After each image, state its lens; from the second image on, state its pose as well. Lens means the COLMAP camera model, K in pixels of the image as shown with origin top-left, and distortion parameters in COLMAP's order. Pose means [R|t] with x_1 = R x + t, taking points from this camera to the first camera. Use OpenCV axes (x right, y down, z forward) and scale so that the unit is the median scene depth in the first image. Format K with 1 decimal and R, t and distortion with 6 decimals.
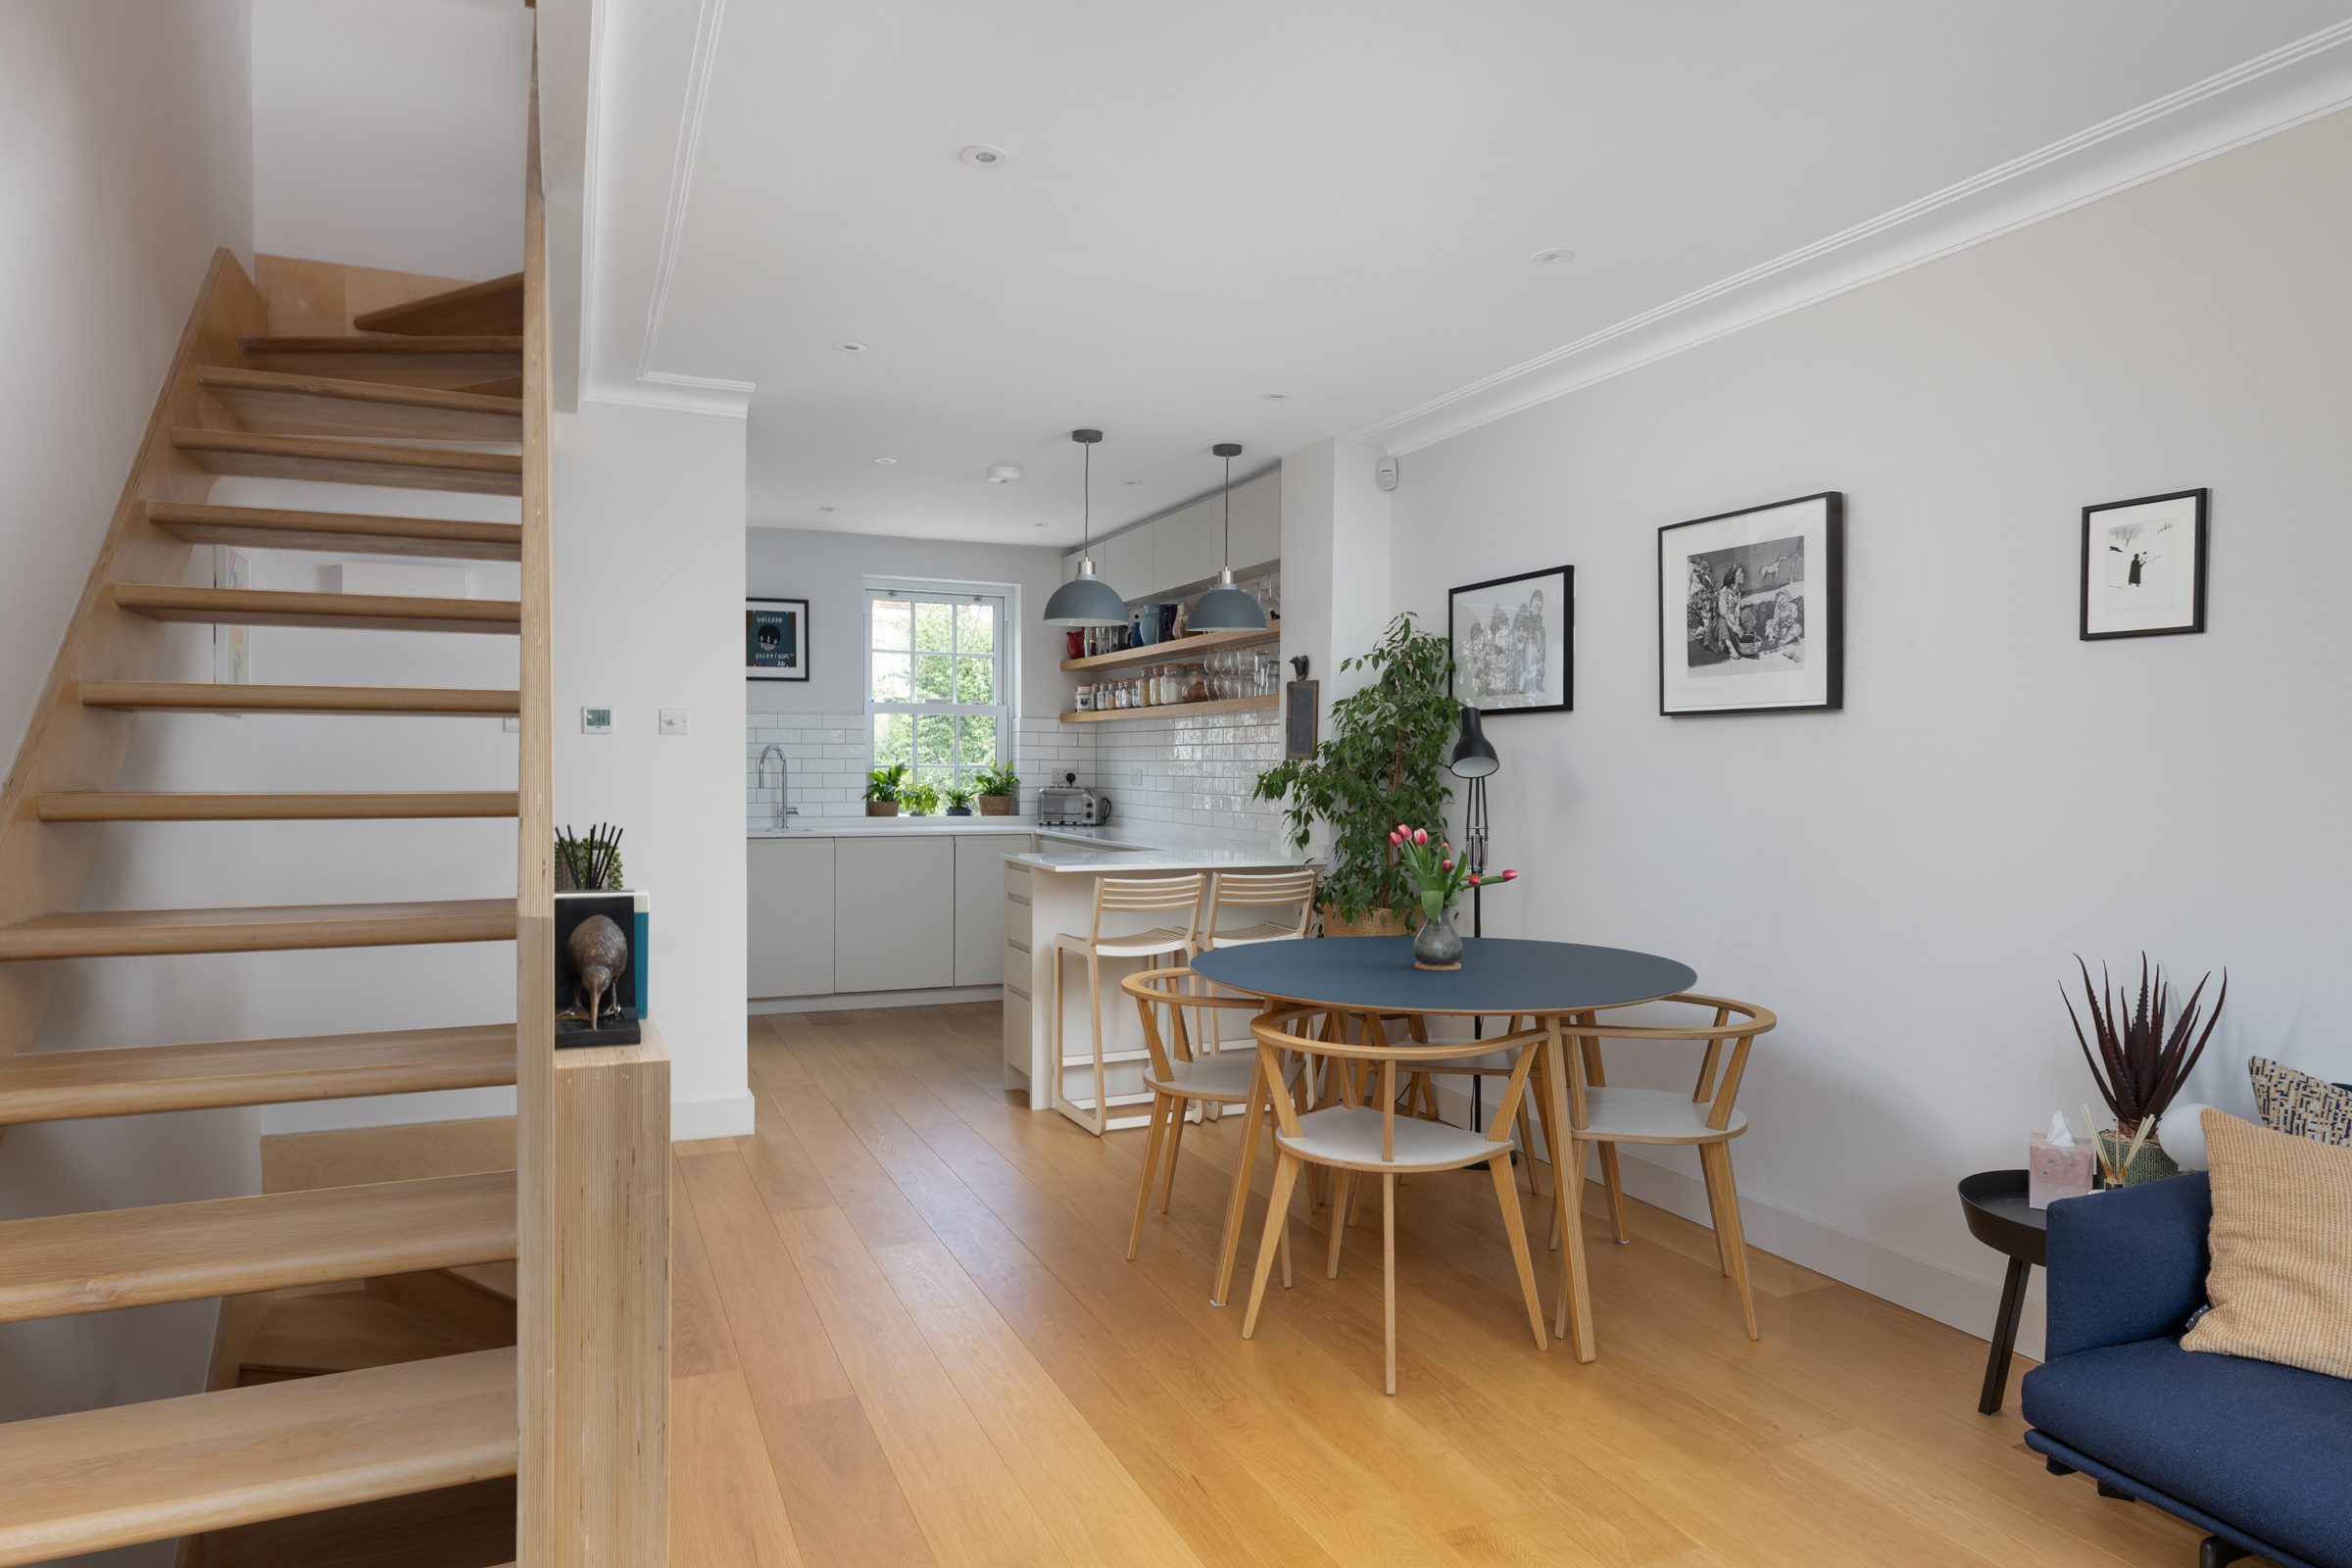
lens RADIAL K [[1409.9, 0, 1253.0], [0, 1409.9, 809.6], [0, 0, 1]] dist [0.010965, 0.000073]
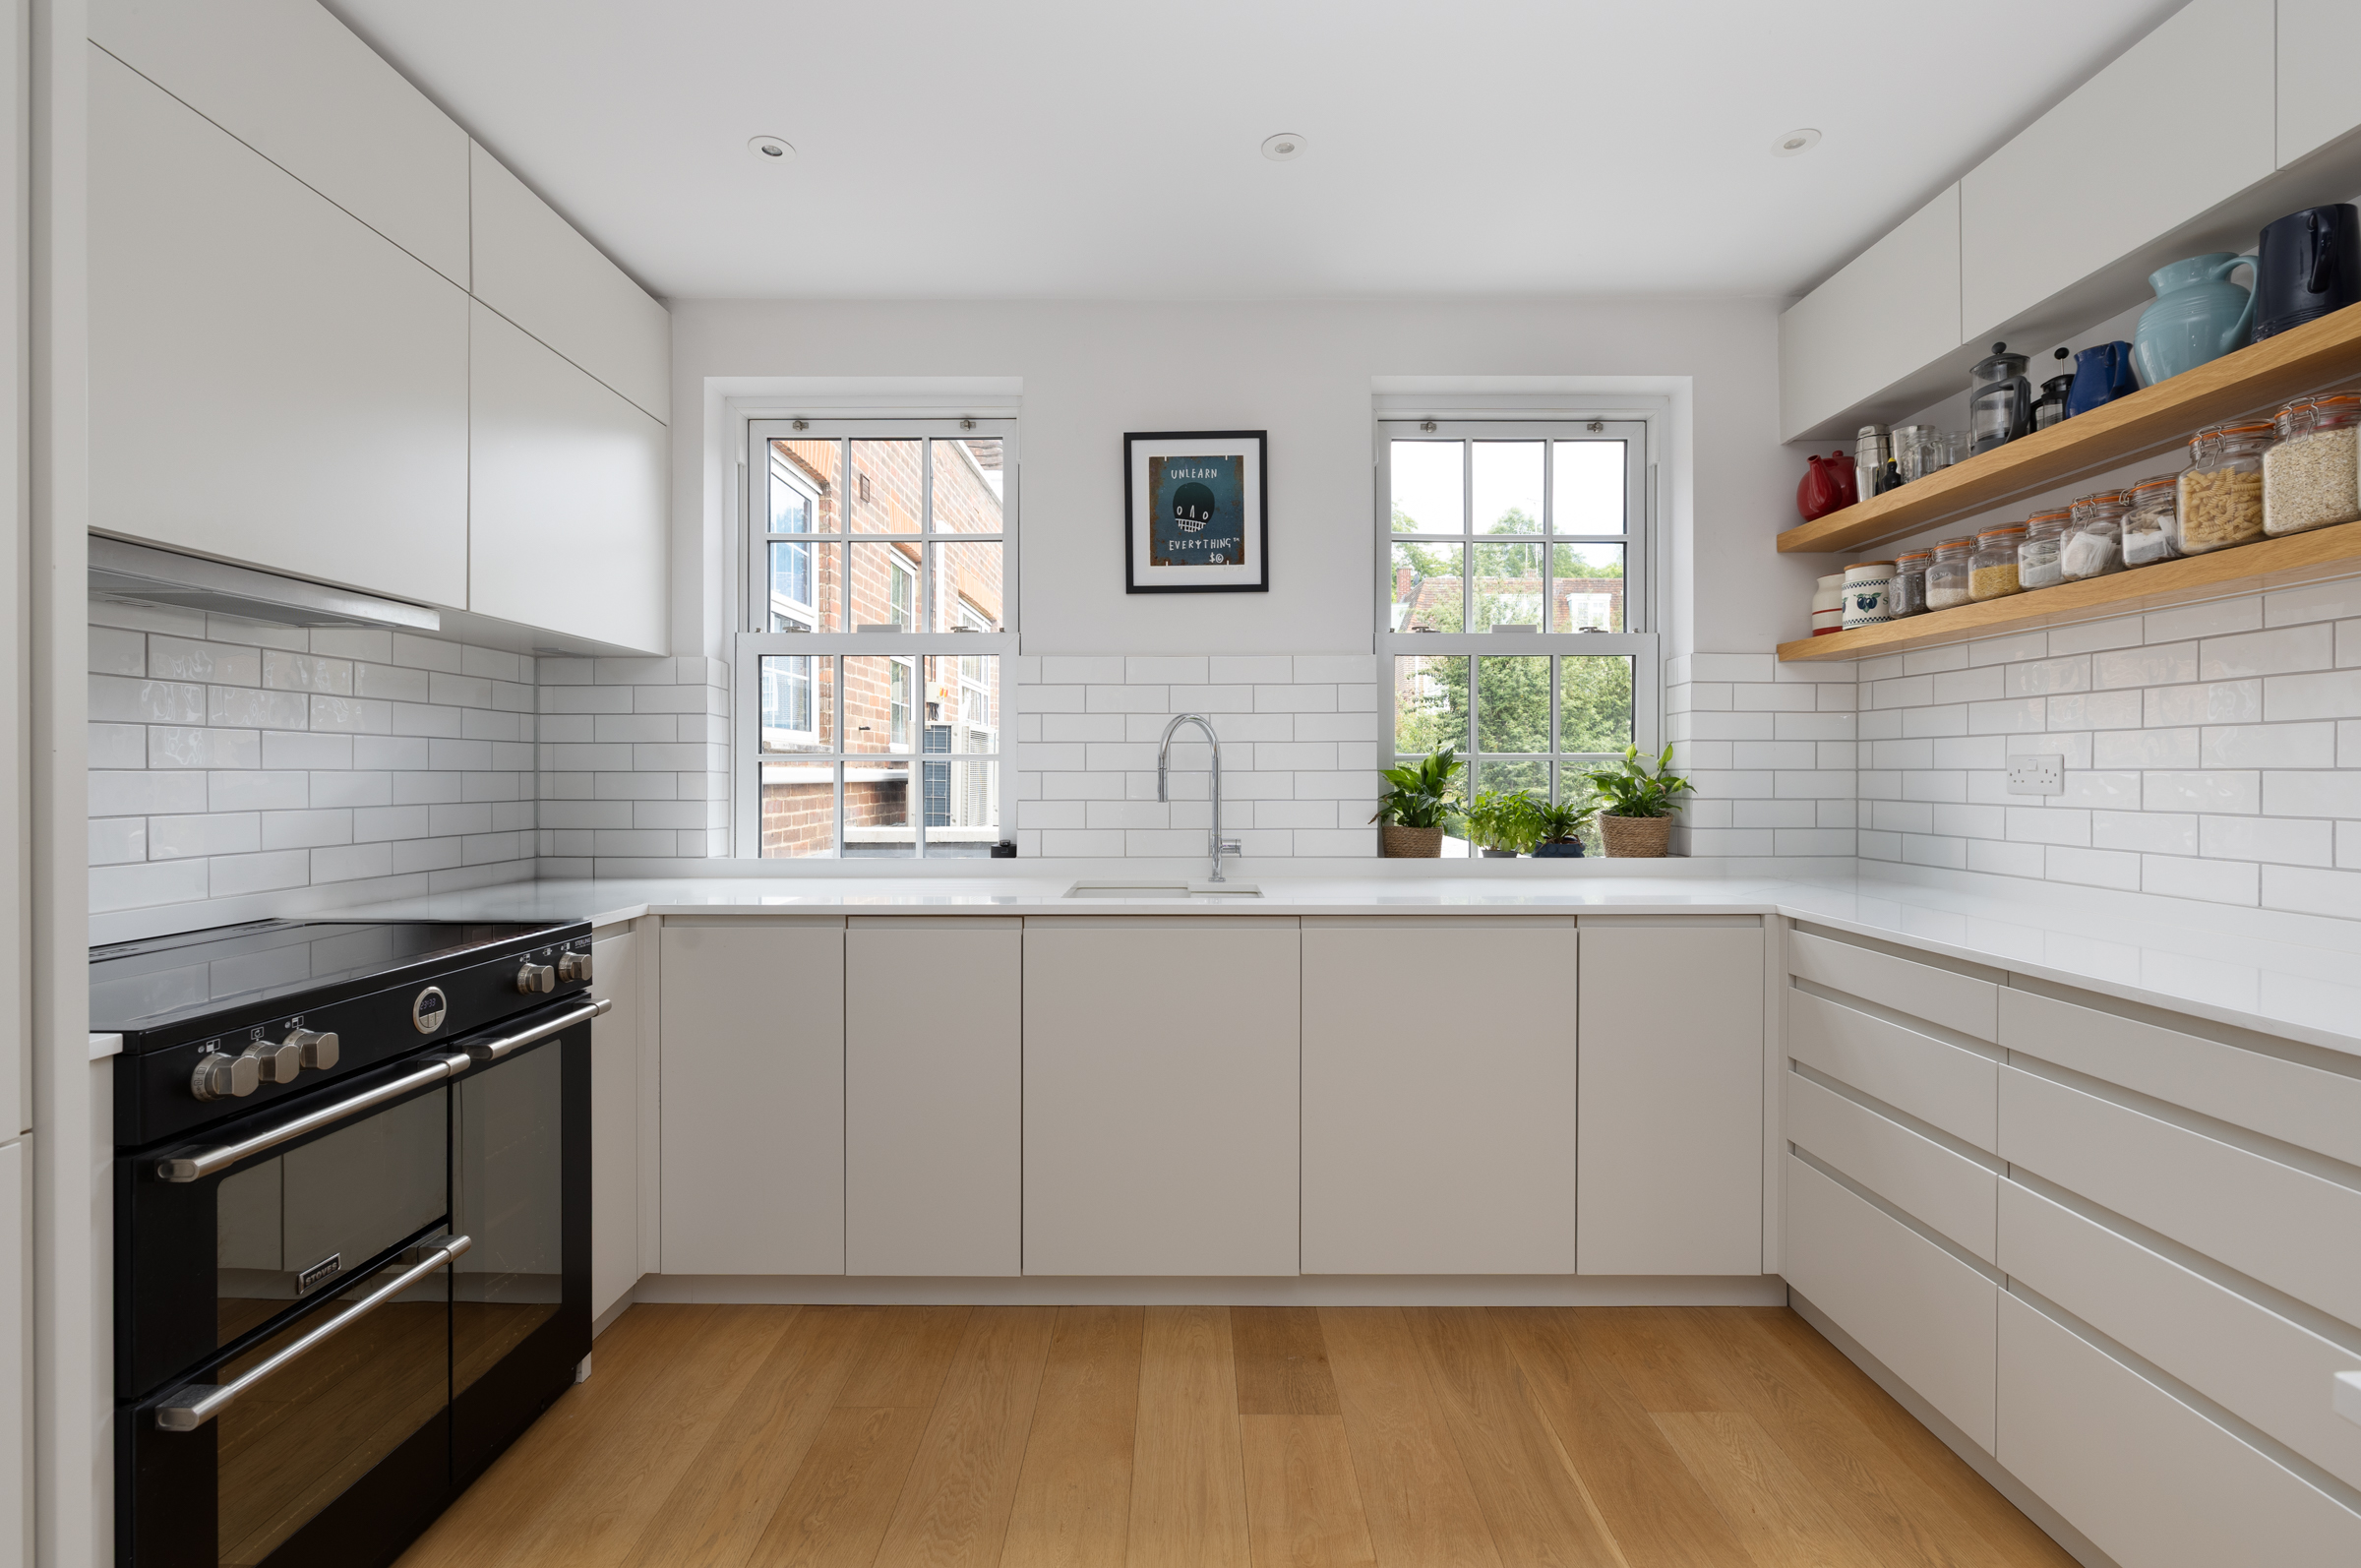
lens RADIAL K [[1095.4, 0, 1202.1], [0, 1095.4, 778.8], [0, 0, 1]] dist [-0.003688, 0.001579]
pose [[0.902745, -0.006654, -0.430124, -0.162569], [-0.005460, 0.999623, -0.026924, -0.012178], [0.430141, 0.026654, 0.902368, 0.619868]]
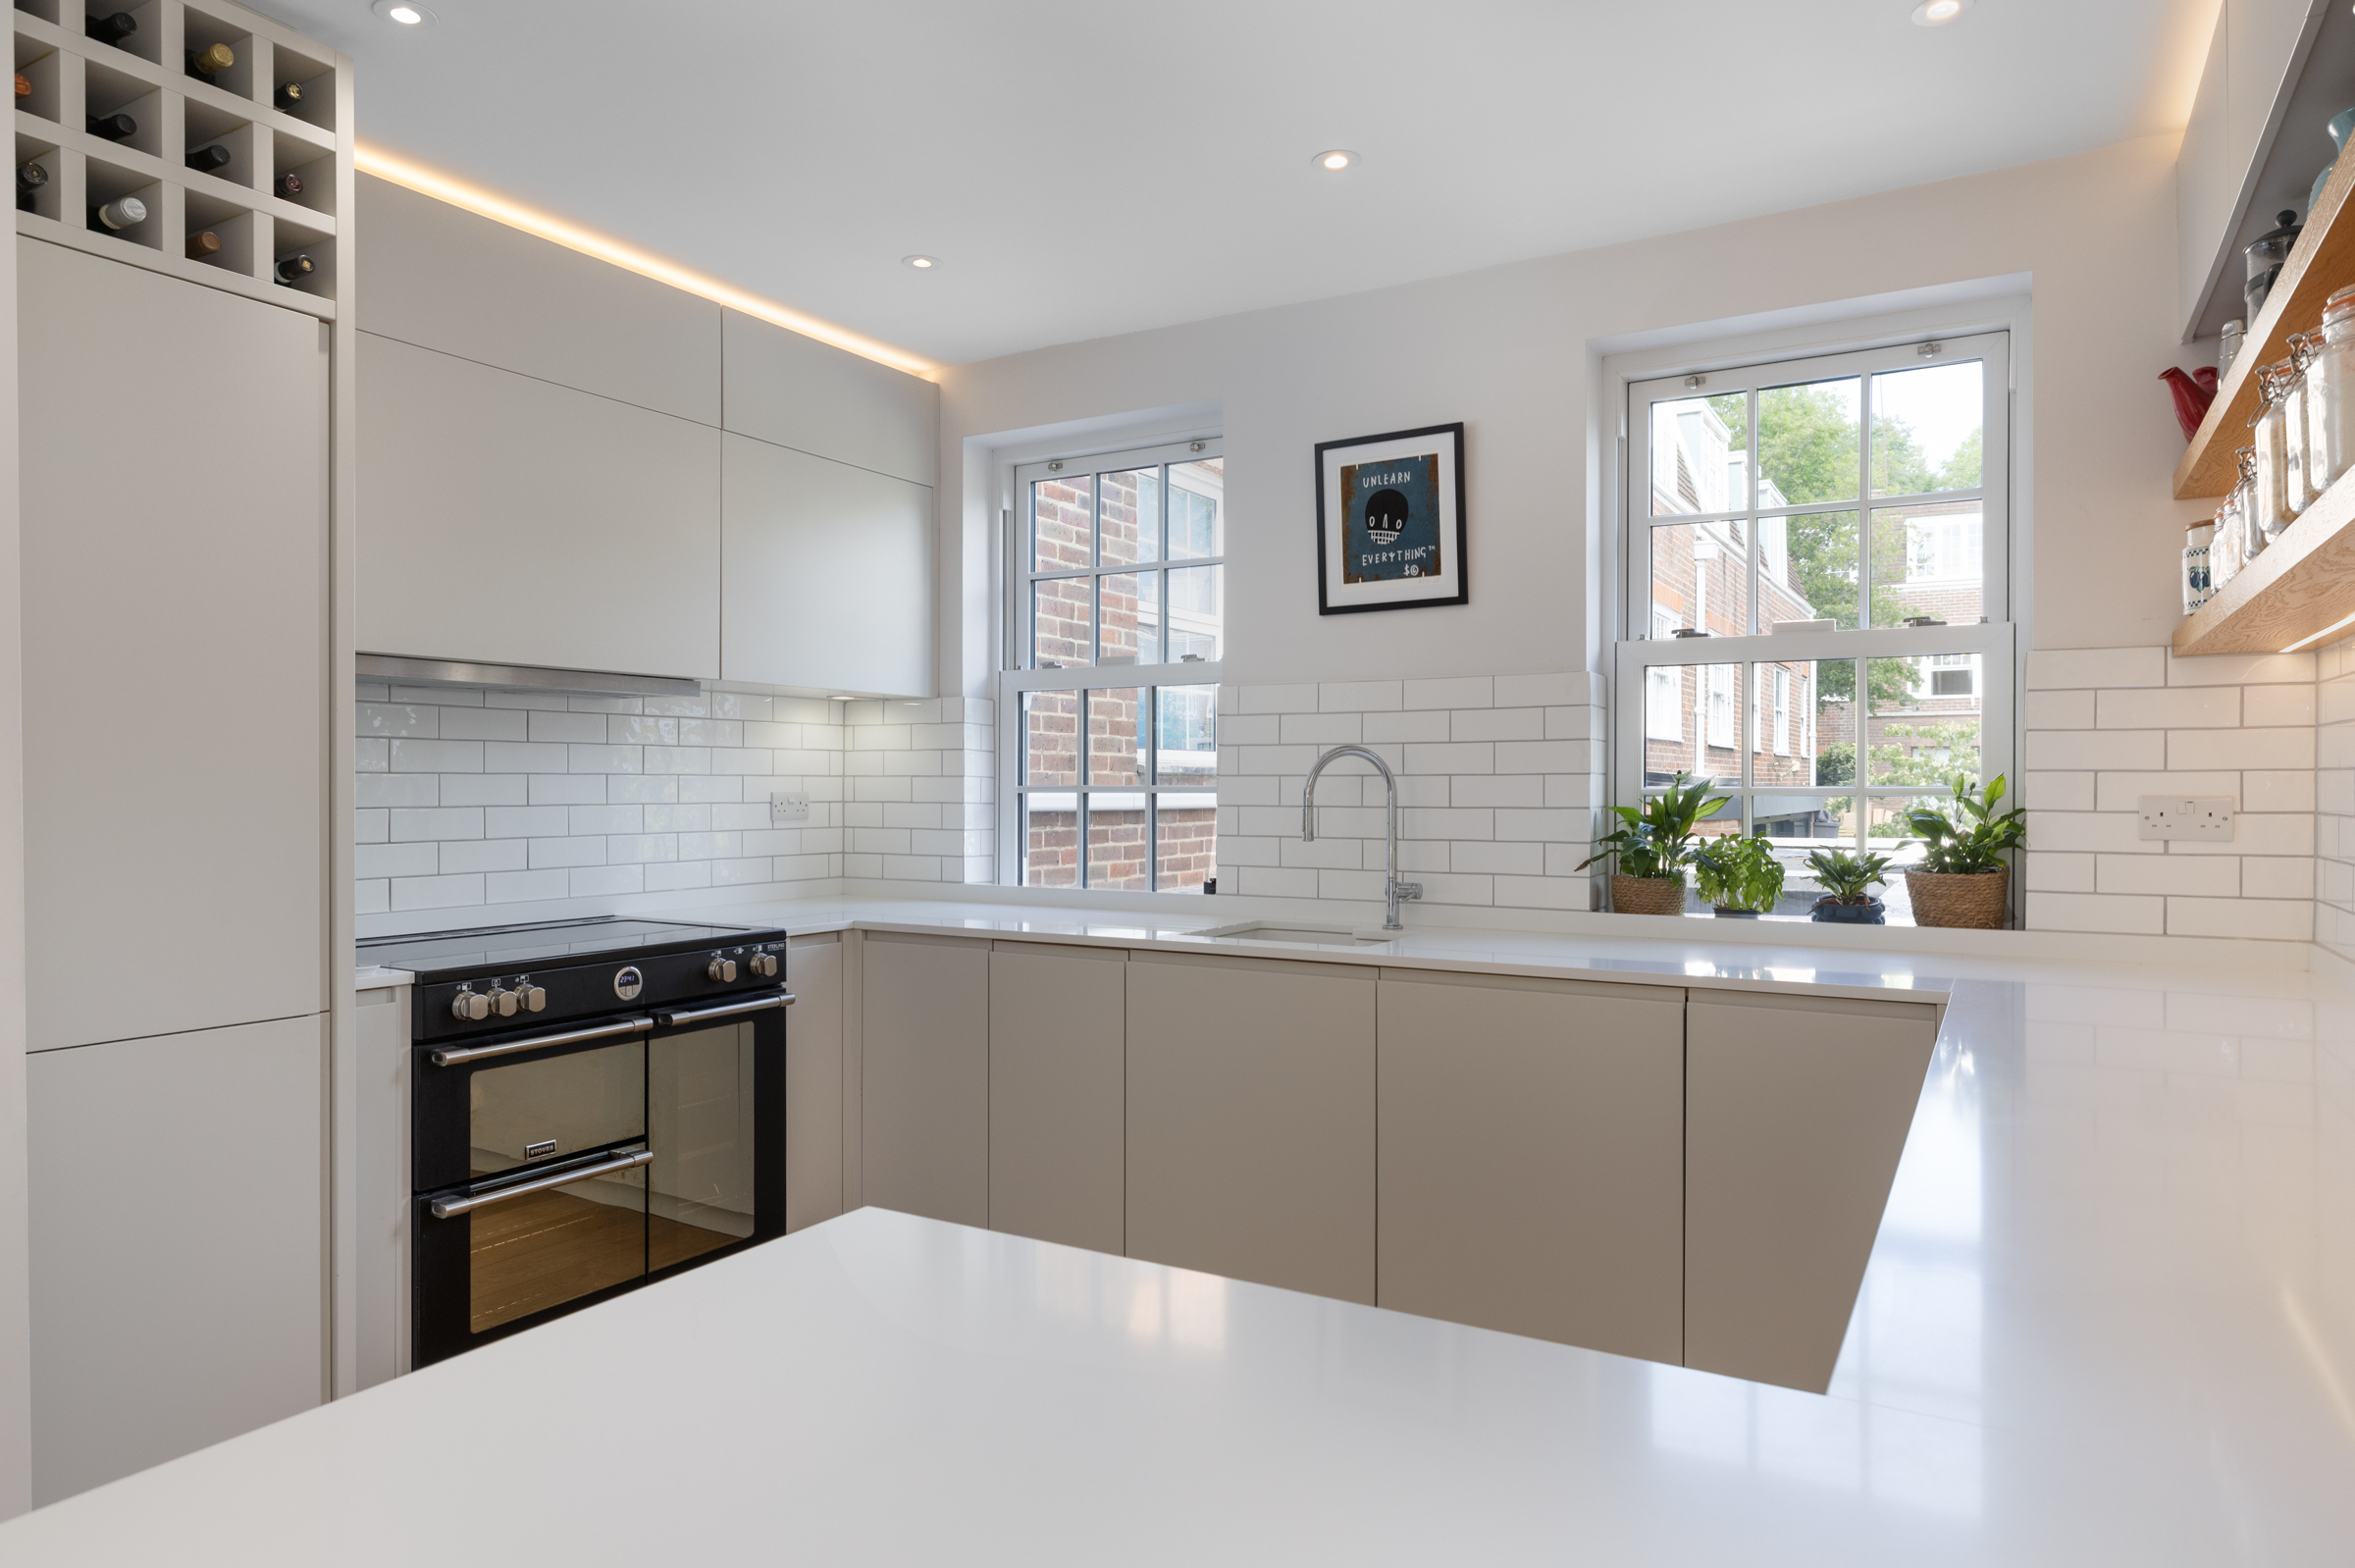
lens RADIAL K [[1460.3, 0, 1175.1], [0, 1460.3, 790.1], [0, 0, 1]] dist [0.001874, -0.000508]
pose [[0.552678, -0.004564, -0.833382, 0.020288], [-0.021987, 0.999557, -0.020055, -0.019688], [0.833105, 0.029407, 0.552333, 0.652081]]
